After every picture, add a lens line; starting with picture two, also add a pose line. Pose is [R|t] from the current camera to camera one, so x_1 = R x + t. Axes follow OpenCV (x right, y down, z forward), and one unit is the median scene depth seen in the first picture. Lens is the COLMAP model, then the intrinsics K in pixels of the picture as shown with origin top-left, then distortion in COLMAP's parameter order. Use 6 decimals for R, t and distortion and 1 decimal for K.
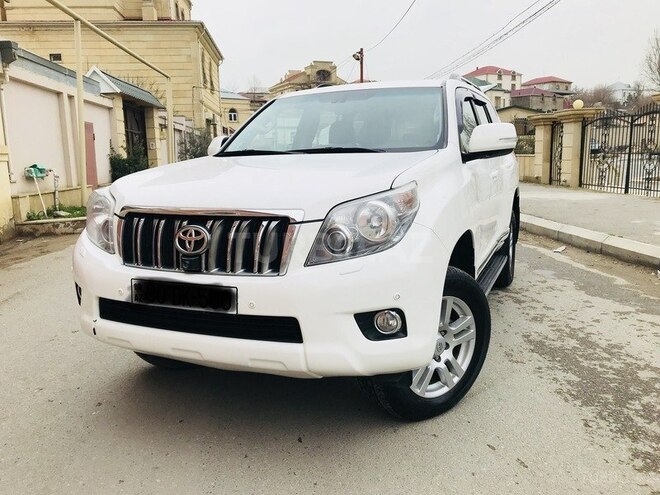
lens RADIAL K [[534.2, 0, 327.0], [0, 534.2, 246.1], [0, 0, 1]] dist [0.029737, -0.026816]
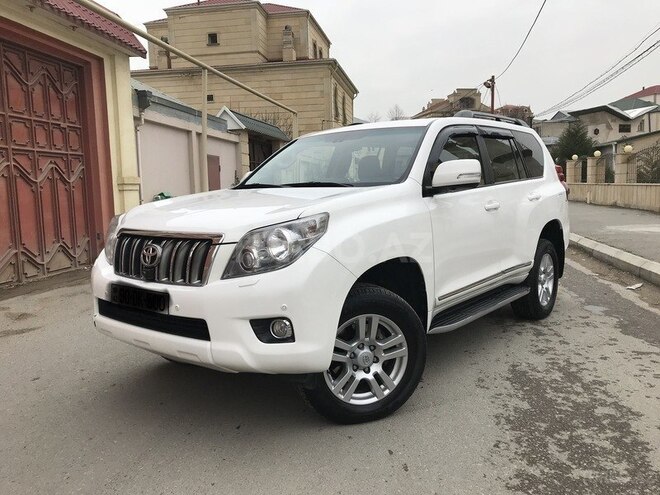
lens RADIAL K [[534.2, 0, 328.8], [0, 534.2, 250.7], [0, 0, 1]] dist [0.029737, -0.026816]
pose [[0.966454, 0.032833, -0.254734, 0.078935], [-0.043744, 0.998347, -0.037285, 0.001081], [0.253088, 0.047177, 0.966292, -0.021431]]
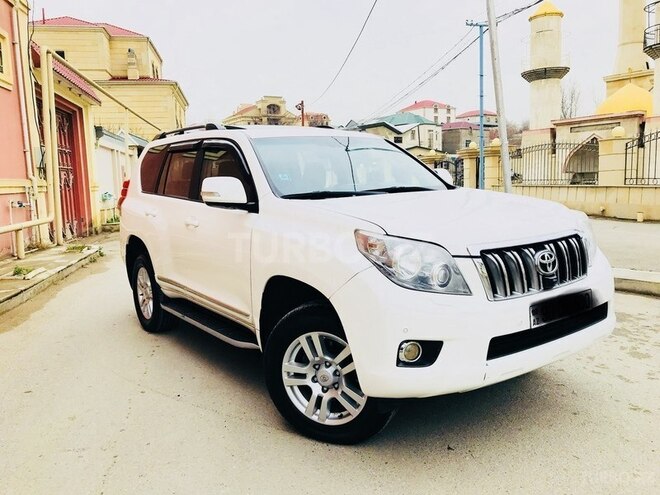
lens RADIAL K [[534.2, 0, 324.2], [0, 534.2, 242.9], [0, 0, 1]] dist [0.029737, -0.026816]
pose [[0.996424, -0.016888, 0.082789, 0.012206], [0.021420, 0.998302, -0.054173, 0.090973], [-0.081734, 0.055753, 0.995094, -0.582148]]
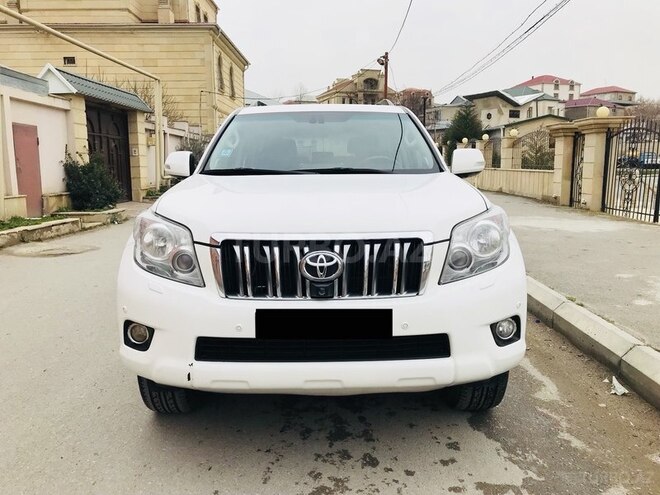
lens RADIAL K [[534.2, 0, 328.4], [0, 534.2, 246.3], [0, 0, 1]] dist [0.029737, -0.026816]
pose [[0.995410, 0.033898, -0.089494, 0.134549], [-0.035233, 0.999290, -0.013380, -0.031622], [0.088977, 0.016472, 0.995897, 0.143720]]
